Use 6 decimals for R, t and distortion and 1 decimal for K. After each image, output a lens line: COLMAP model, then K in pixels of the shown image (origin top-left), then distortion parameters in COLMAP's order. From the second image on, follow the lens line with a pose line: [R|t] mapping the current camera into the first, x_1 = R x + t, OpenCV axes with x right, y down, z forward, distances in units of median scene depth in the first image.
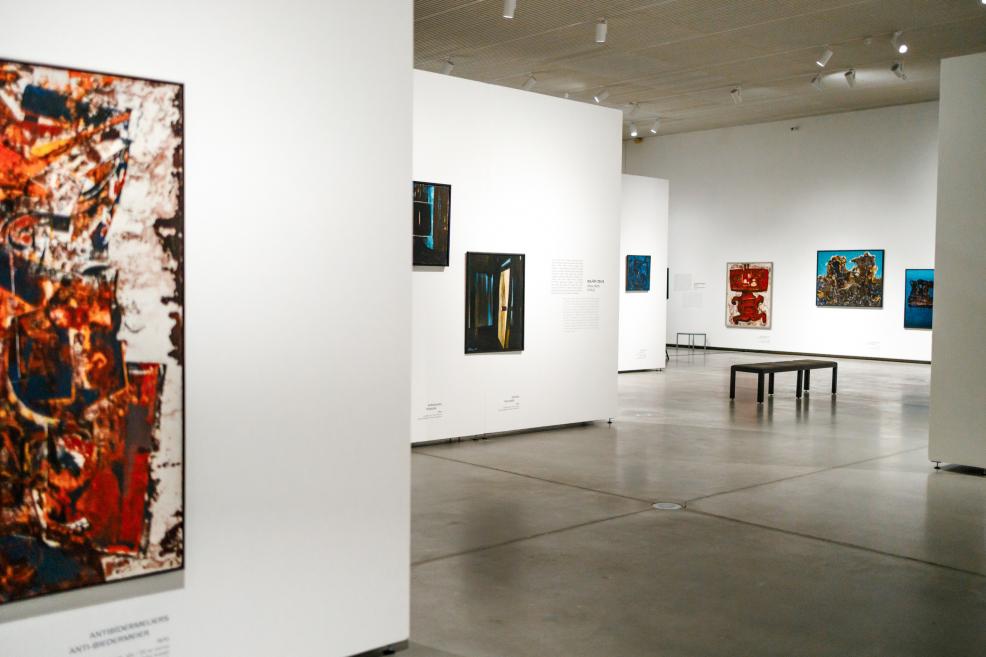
lens RADIAL K [[971.1, 0, 492.6], [0, 971.1, 328.0], [0, 0, 1]] dist [0.004980, 0.000000]
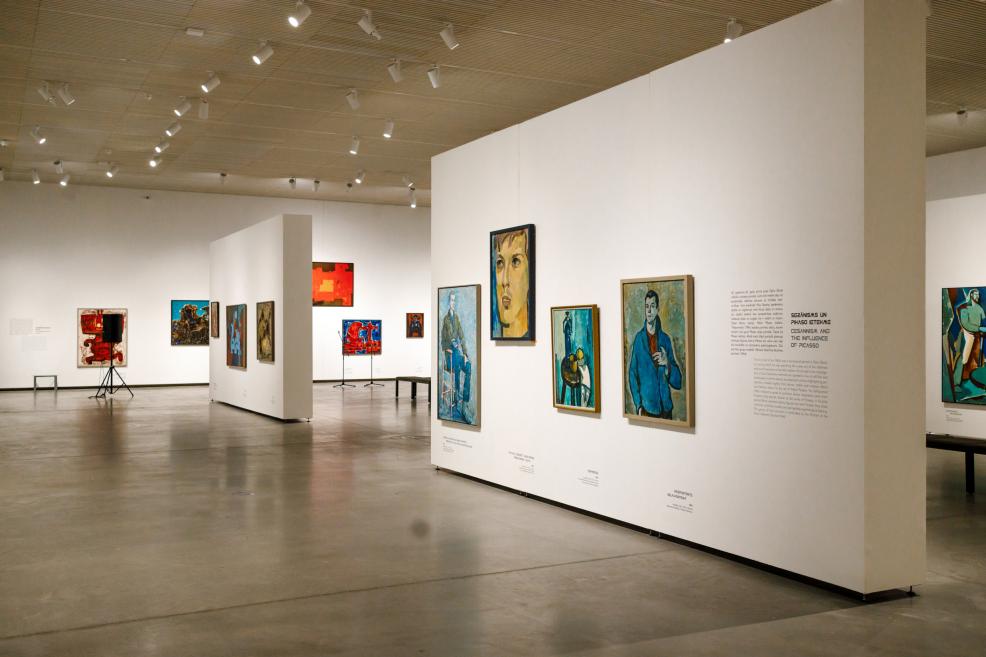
lens RADIAL K [[971.1, 0, 486.9], [0, 971.1, 329.1], [0, 0, 1]] dist [0.004980, 0.000000]
pose [[0.253860, -0.016806, 0.967095, -0.721340], [0.044537, 0.998992, 0.005670, -0.030753], [-0.966215, 0.041632, 0.254352, 0.291524]]
